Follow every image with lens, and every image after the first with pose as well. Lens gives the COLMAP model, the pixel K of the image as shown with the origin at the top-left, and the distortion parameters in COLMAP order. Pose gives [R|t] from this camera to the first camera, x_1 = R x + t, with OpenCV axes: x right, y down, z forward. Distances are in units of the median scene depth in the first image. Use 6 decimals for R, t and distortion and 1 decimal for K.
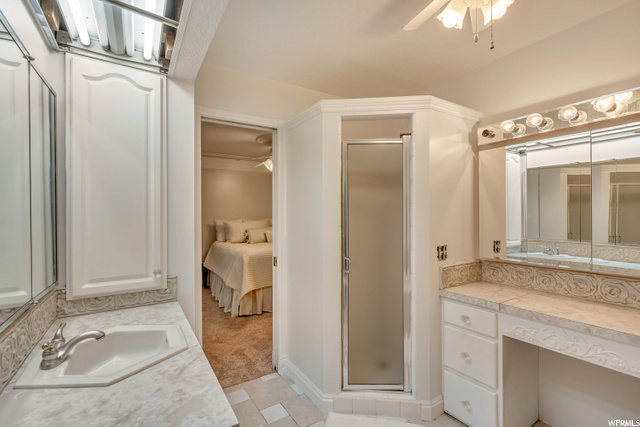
lens RADIAL K [[293.2, 0, 320.7], [0, 293.2, 213.9], [0, 0, 1]] dist [-0.005816, 0.001014]
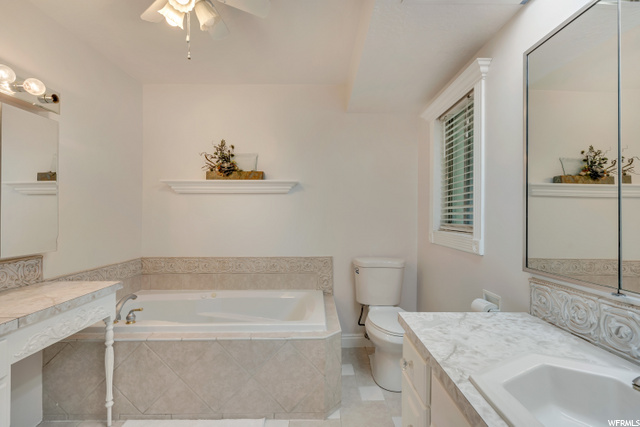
lens RADIAL K [[293.2, 0, 320.6], [0, 293.2, 214.0], [0, 0, 1]] dist [-0.005816, 0.001014]
pose [[-0.849989, 0.003520, 0.526788, -0.627187], [0.003308, 0.999994, -0.001344, 0.109592], [-0.526790, 0.000600, -0.849995, 2.102223]]
